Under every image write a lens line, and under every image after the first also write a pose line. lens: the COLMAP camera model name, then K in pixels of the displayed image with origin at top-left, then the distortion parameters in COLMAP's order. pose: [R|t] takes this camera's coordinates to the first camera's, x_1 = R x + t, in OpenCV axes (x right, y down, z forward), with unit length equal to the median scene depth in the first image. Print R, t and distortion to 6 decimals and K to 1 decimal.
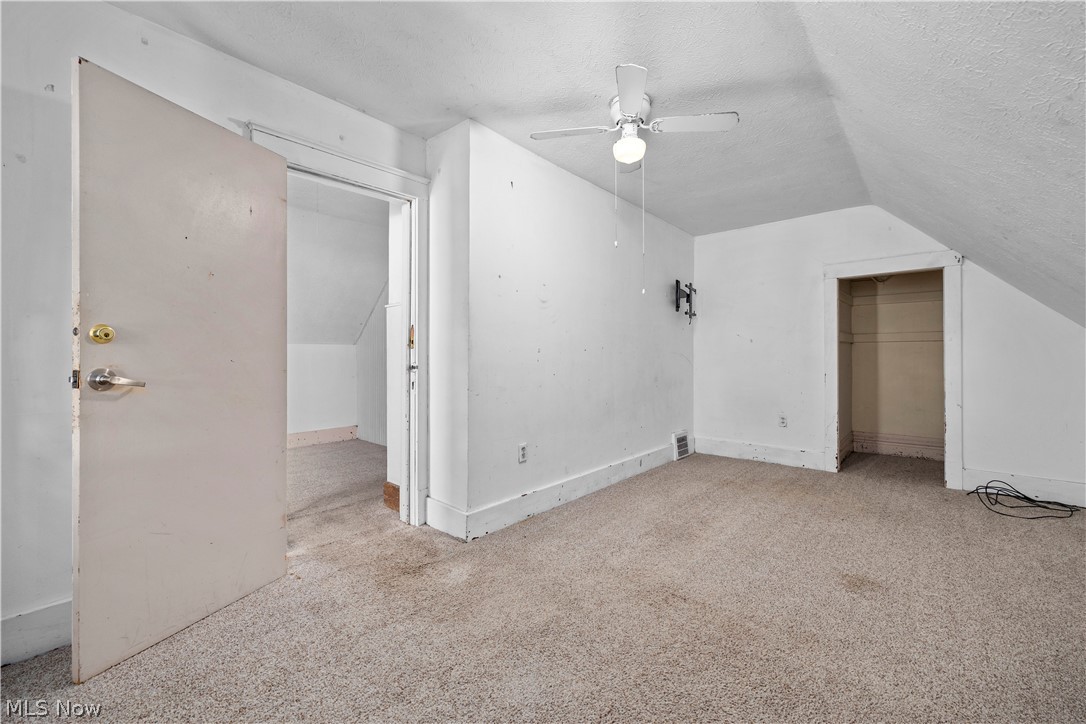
lens RADIAL K [[421.5, 0, 543.8], [0, 421.5, 354.2], [0, 0, 1]] dist [-0.002289, -0.000616]
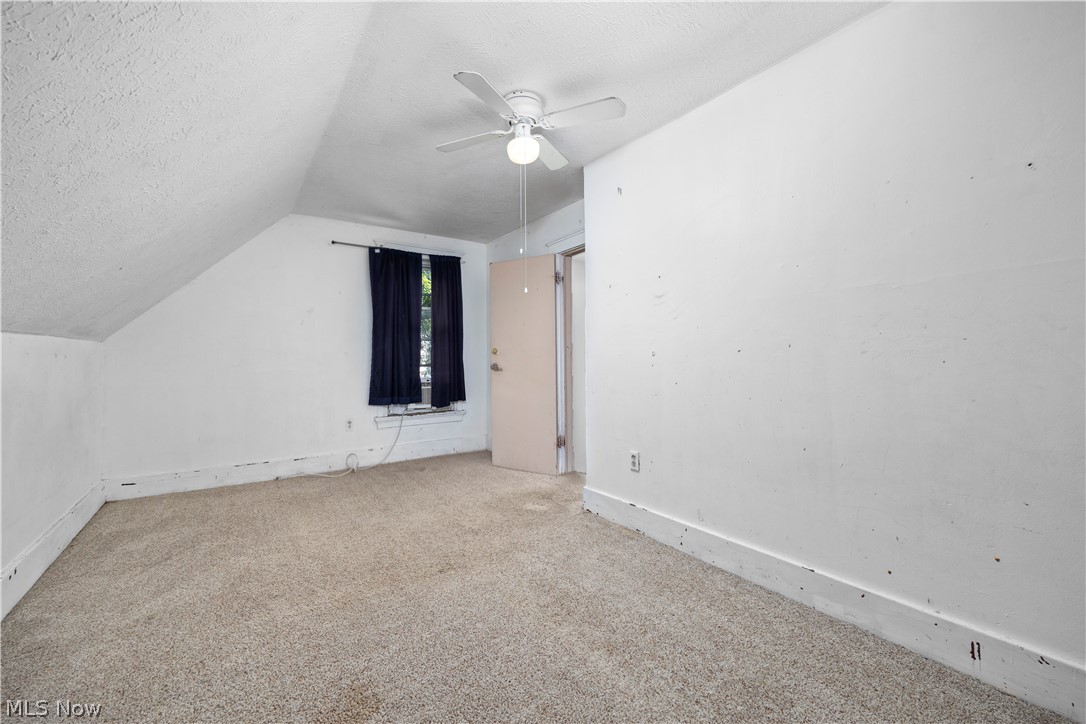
lens RADIAL K [[421.5, 0, 543.3], [0, 421.5, 361.8], [0, 0, 1]] dist [-0.002289, -0.000616]
pose [[-0.180711, 0.008175, -0.983502, 0.869985], [-0.000837, 0.999964, 0.008466, 0.000866], [0.983536, 0.002353, -0.180698, 0.909551]]
